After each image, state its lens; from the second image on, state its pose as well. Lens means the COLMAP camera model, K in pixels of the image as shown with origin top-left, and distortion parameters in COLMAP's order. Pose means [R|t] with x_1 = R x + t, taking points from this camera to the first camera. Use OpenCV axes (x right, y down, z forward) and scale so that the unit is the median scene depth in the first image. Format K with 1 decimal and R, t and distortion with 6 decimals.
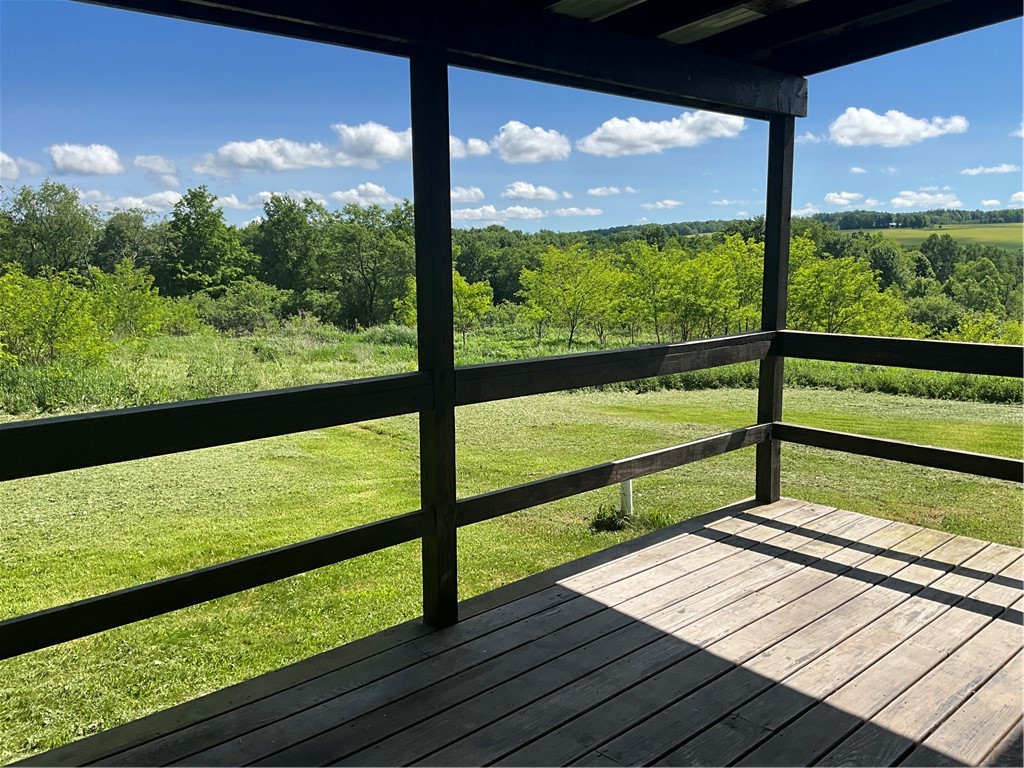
lens RADIAL K [[843.9, 0, 514.3], [0, 843.9, 391.4], [0, 0, 1]] dist [0.080745, -0.154342]
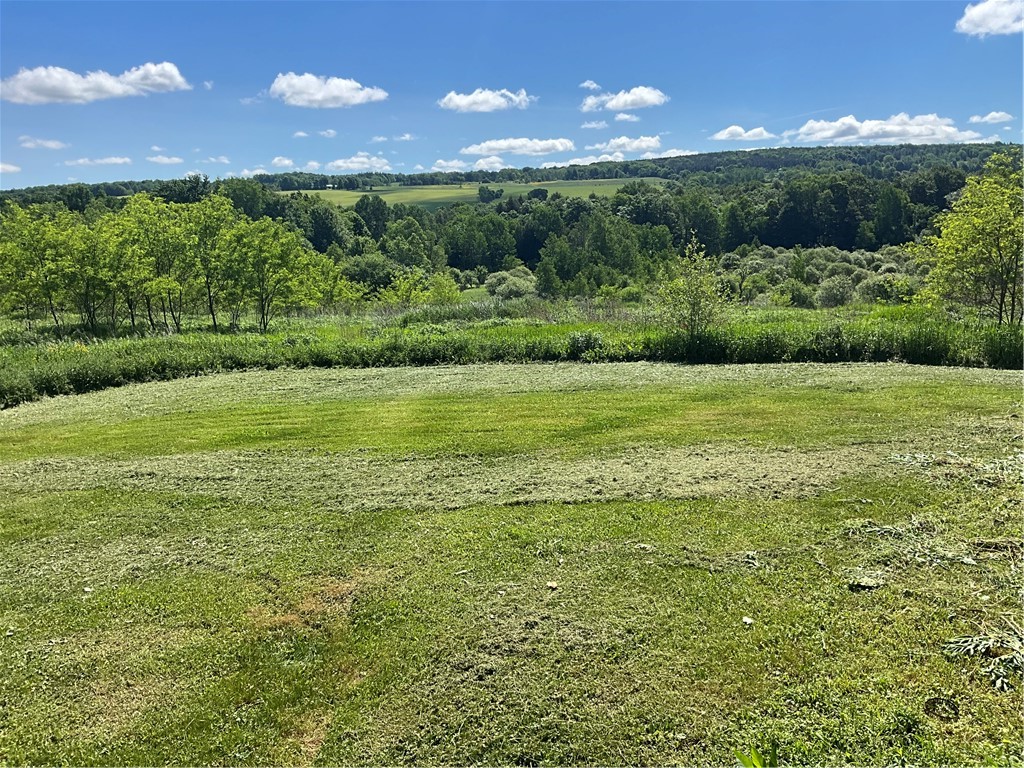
lens RADIAL K [[843.9, 0, 514.3], [0, 843.9, 391.4], [0, 0, 1]] dist [0.080745, -0.154342]
pose [[0.814678, -0.135046, 0.563970, 0.064253], [0.110221, 0.990838, 0.078043, -0.014753], [-0.569342, -0.001419, 0.822099, 0.094800]]
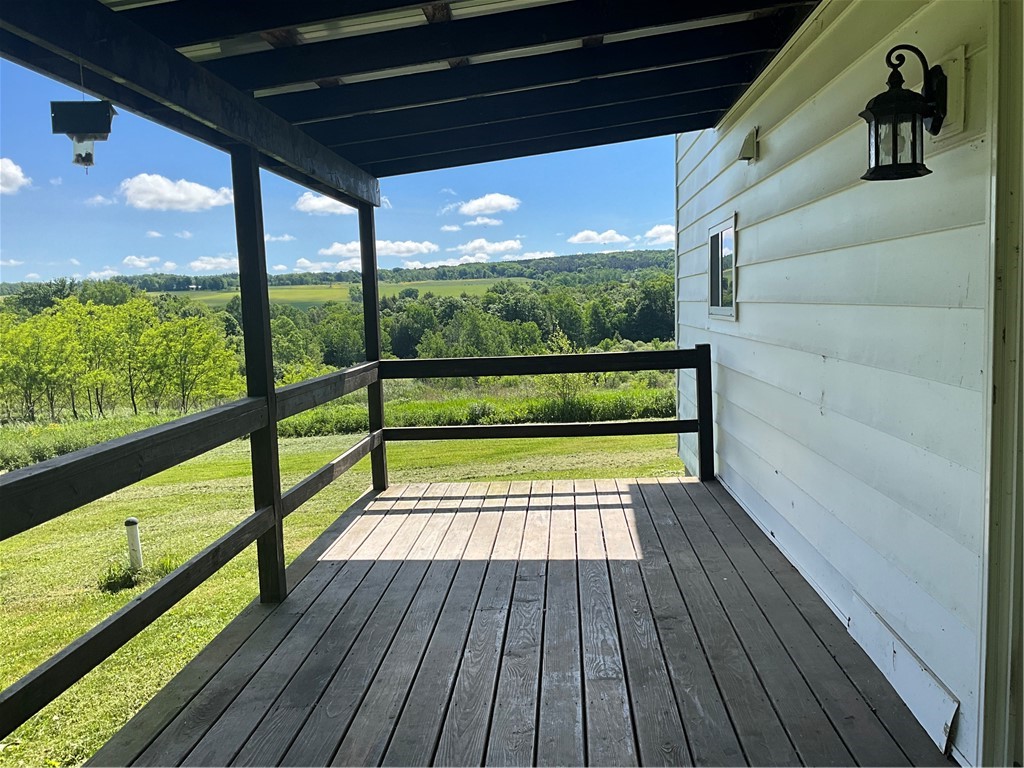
lens RADIAL K [[843.9, 0, 514.3], [0, 843.9, 391.4], [0, 0, 1]] dist [0.080745, -0.154342]
pose [[0.717858, -0.089099, 0.690464, -0.057610], [0.138098, 0.990293, -0.015788, 0.003568], [-0.682355, 0.106685, 0.723194, -0.014314]]
